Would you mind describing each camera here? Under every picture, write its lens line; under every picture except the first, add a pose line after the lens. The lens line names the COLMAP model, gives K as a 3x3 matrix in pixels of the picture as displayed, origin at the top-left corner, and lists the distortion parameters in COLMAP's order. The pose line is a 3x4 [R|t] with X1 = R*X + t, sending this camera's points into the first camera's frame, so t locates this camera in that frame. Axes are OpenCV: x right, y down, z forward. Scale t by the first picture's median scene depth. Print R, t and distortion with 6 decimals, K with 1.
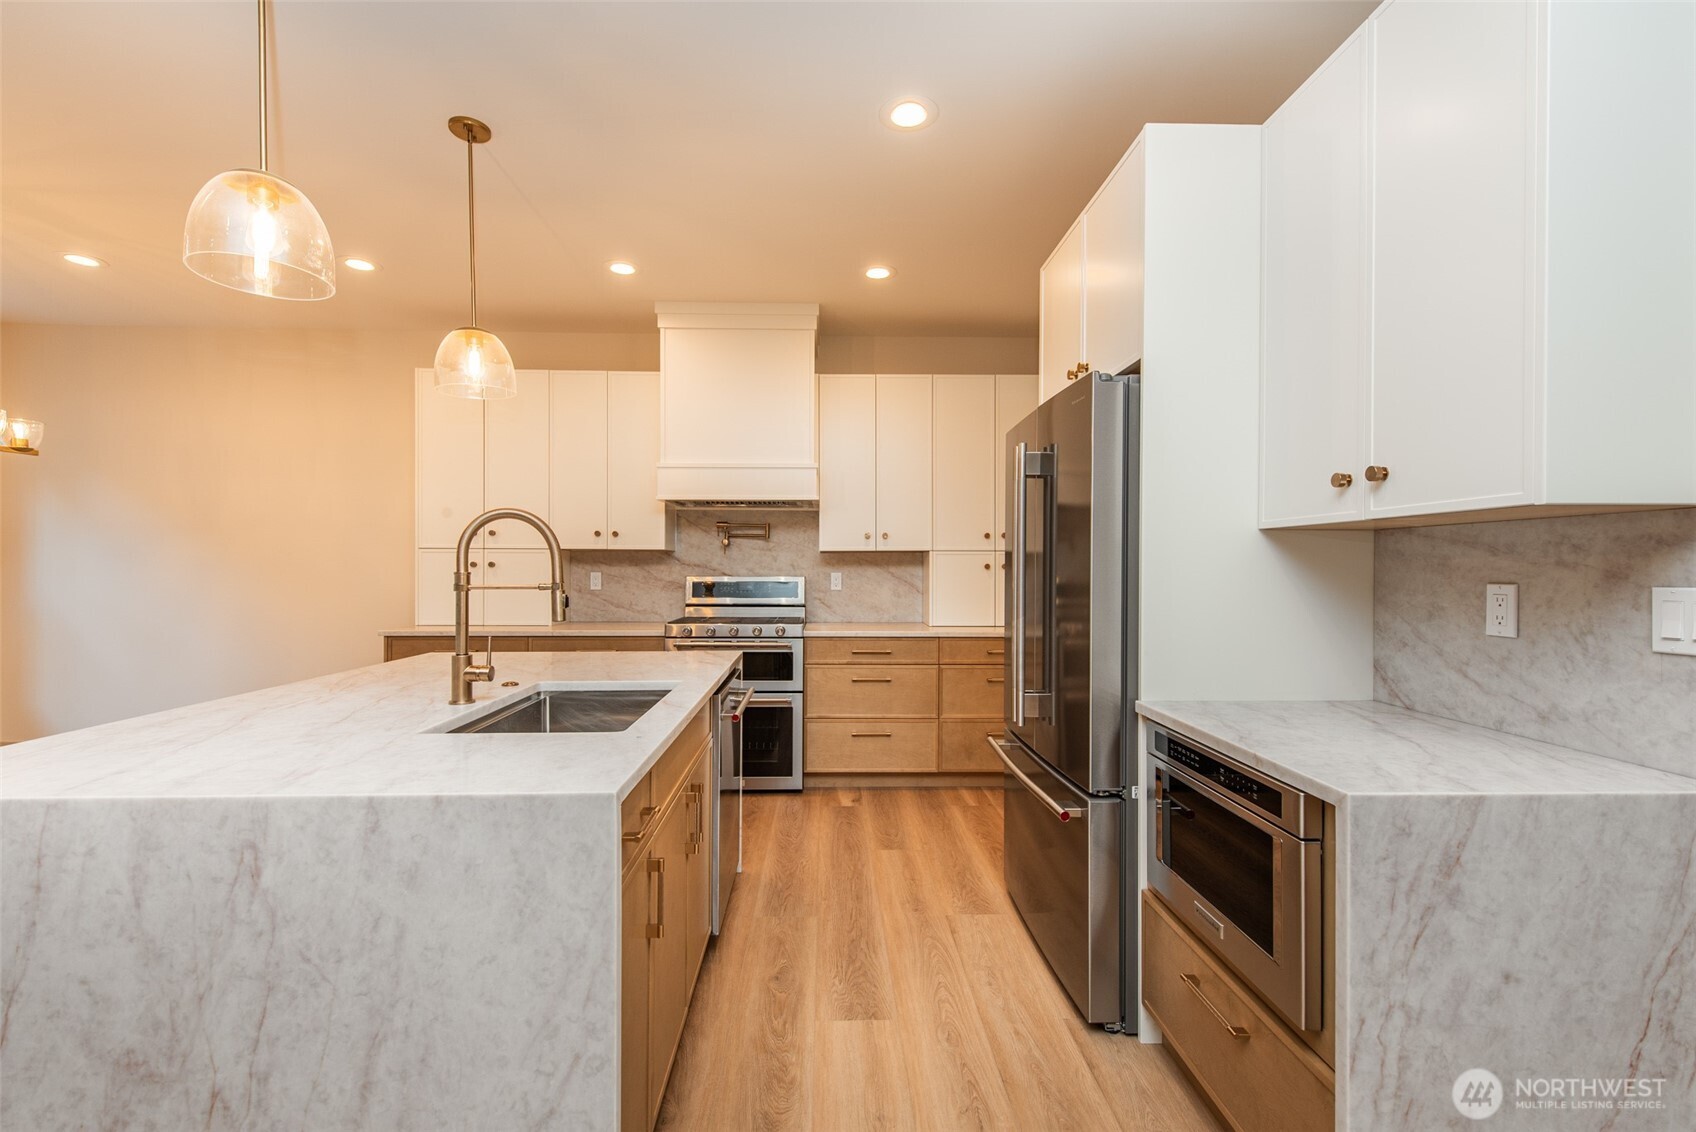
lens RADIAL K [[743.9, 0, 841.8], [0, 743.9, 570.6], [0, 0, 1]] dist [0.008009, -0.000938]
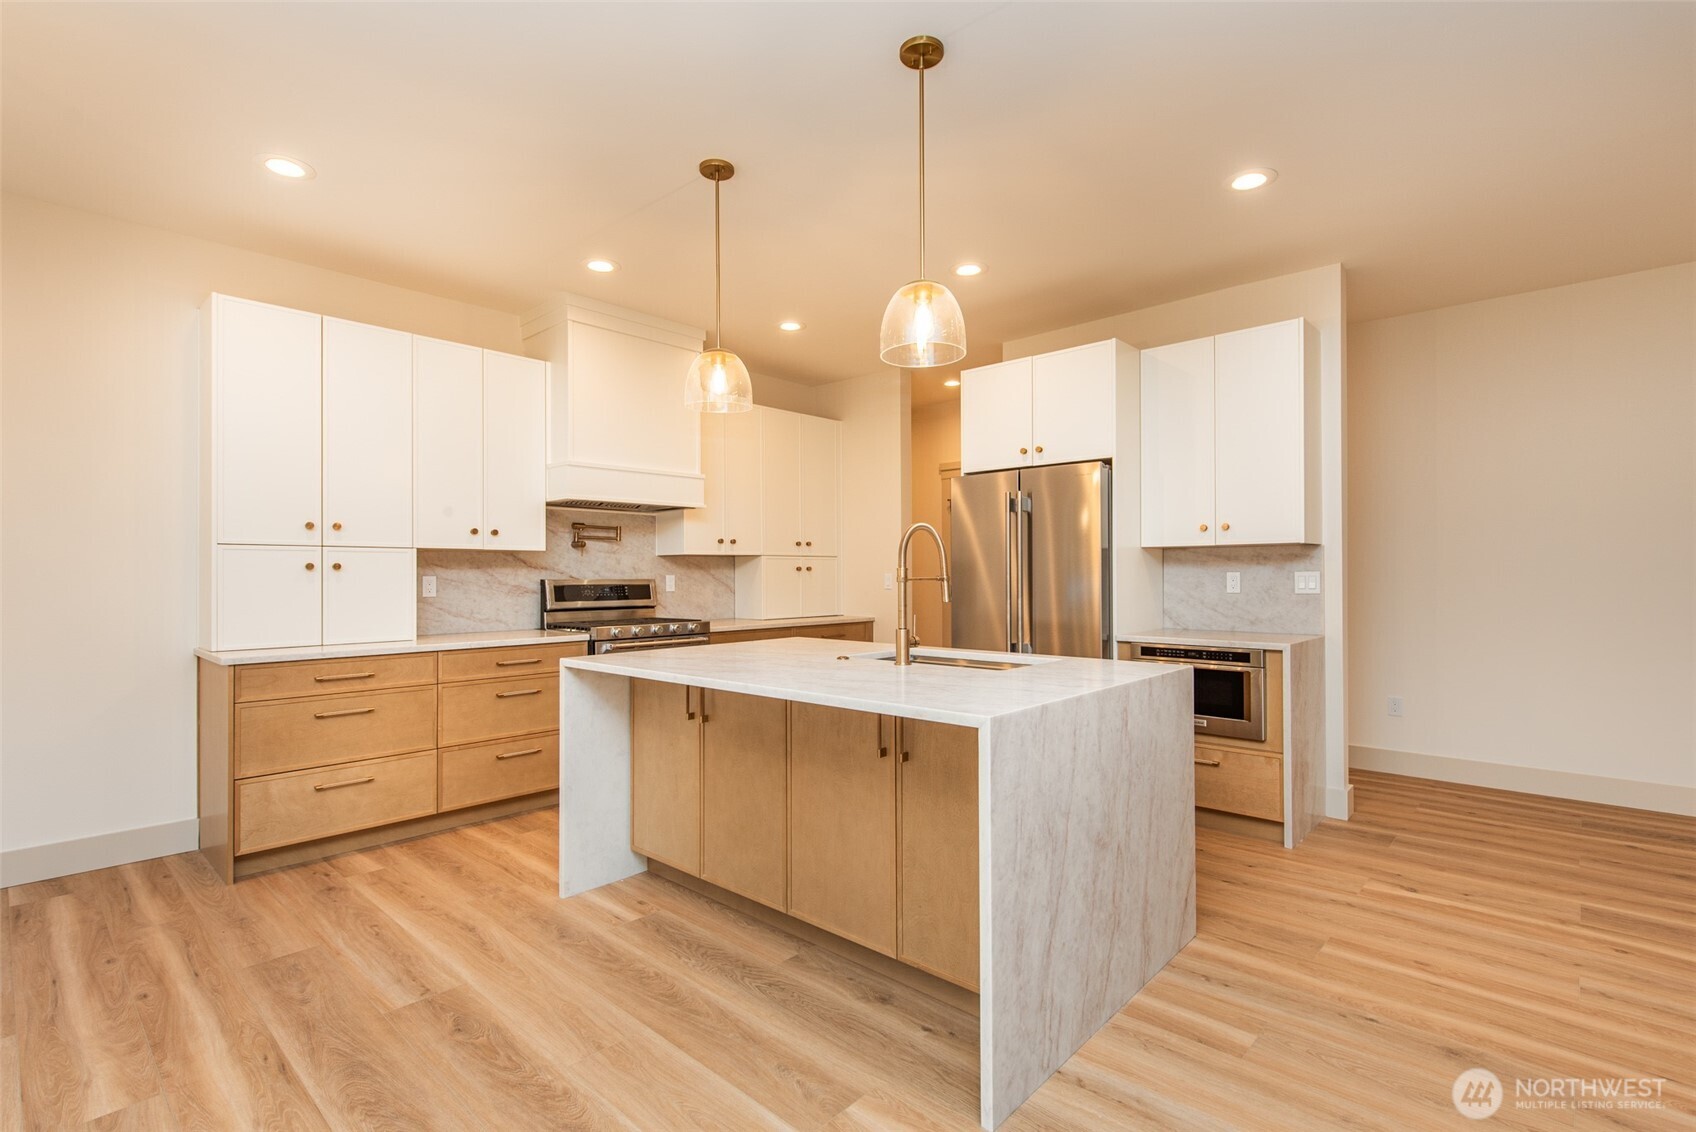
lens RADIAL K [[808.2, 0, 852.0], [0, 808.2, 564.3], [0, 0, 1]] dist [0.005240, 0.000278]
pose [[0.692706, 0.002549, 0.721215, -0.668218], [0.009977, 0.999864, -0.013116, 0.005470], [-0.721151, 0.016281, 0.692587, 0.020601]]
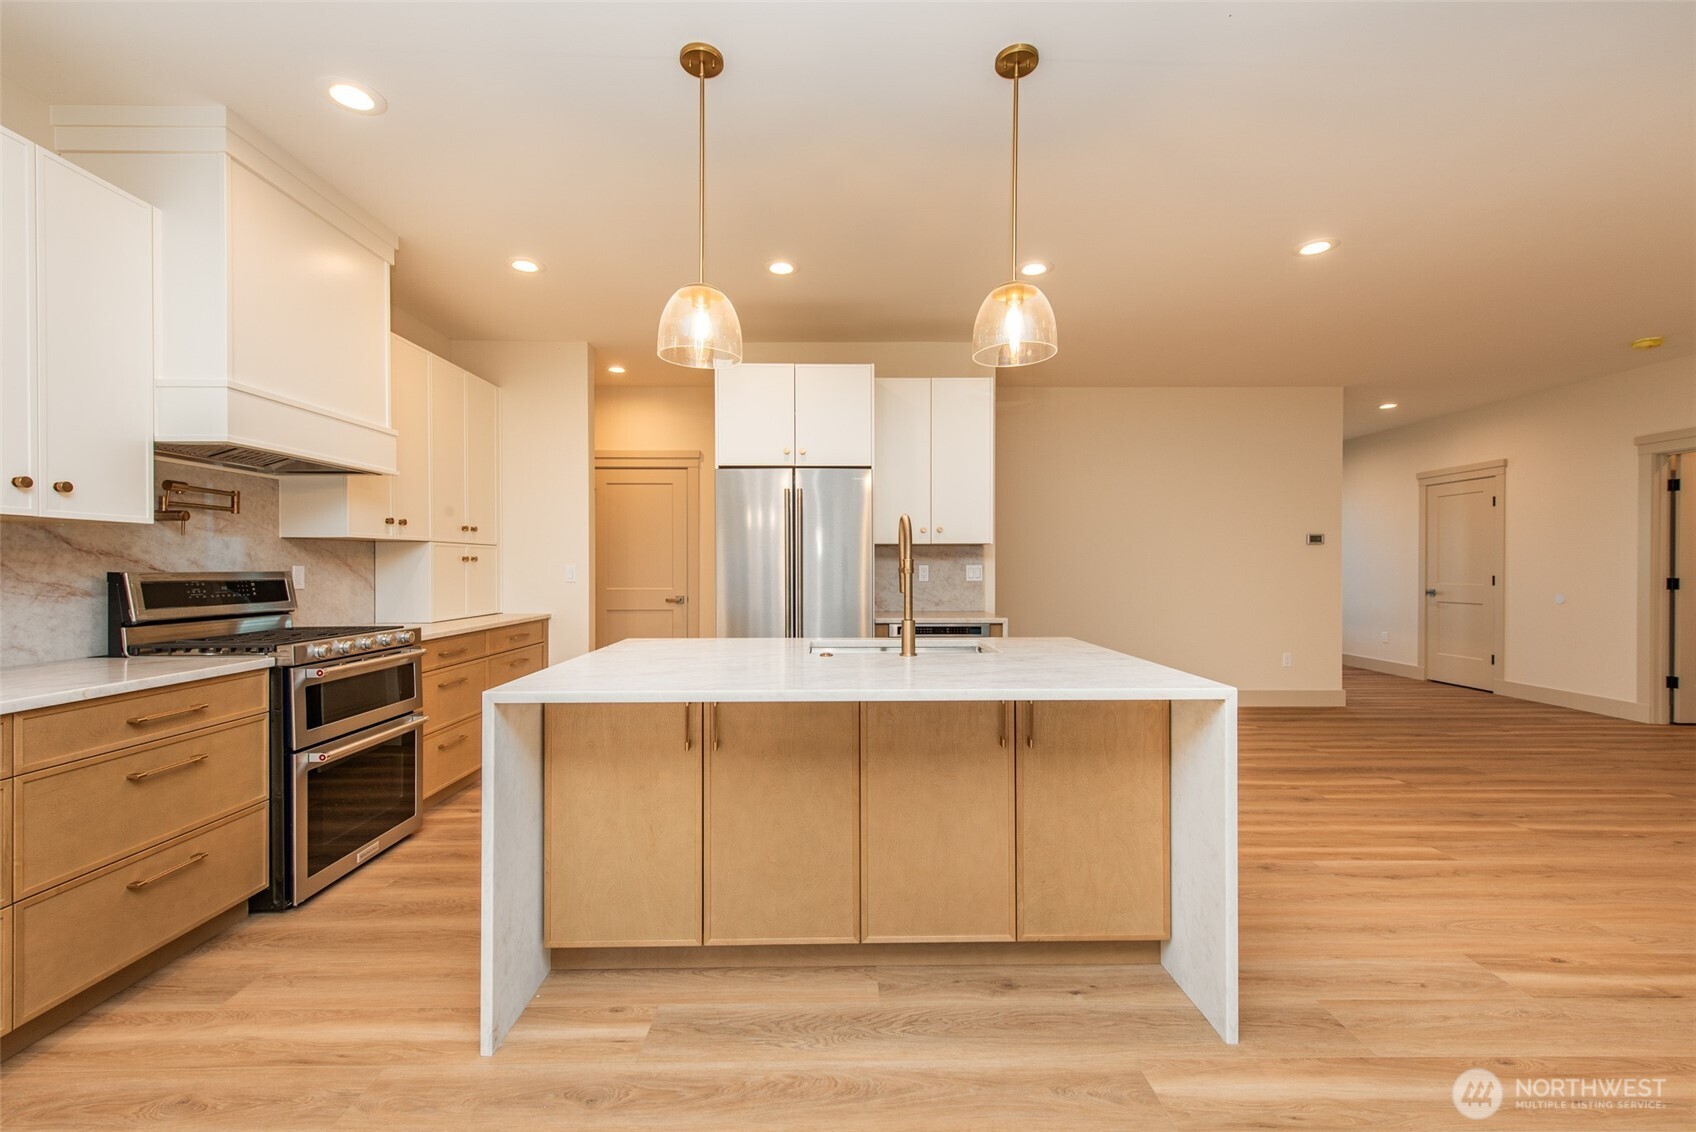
lens RADIAL K [[710.3, 0, 854.3], [0, 710.3, 567.3], [0, 0, 1]] dist [0.008616, -0.001196]
pose [[-0.004122, -0.005815, 0.999975, -0.737170], [0.004919, 0.999971, 0.005835, 0.003382], [-0.999979, 0.004943, -0.004094, 0.455597]]
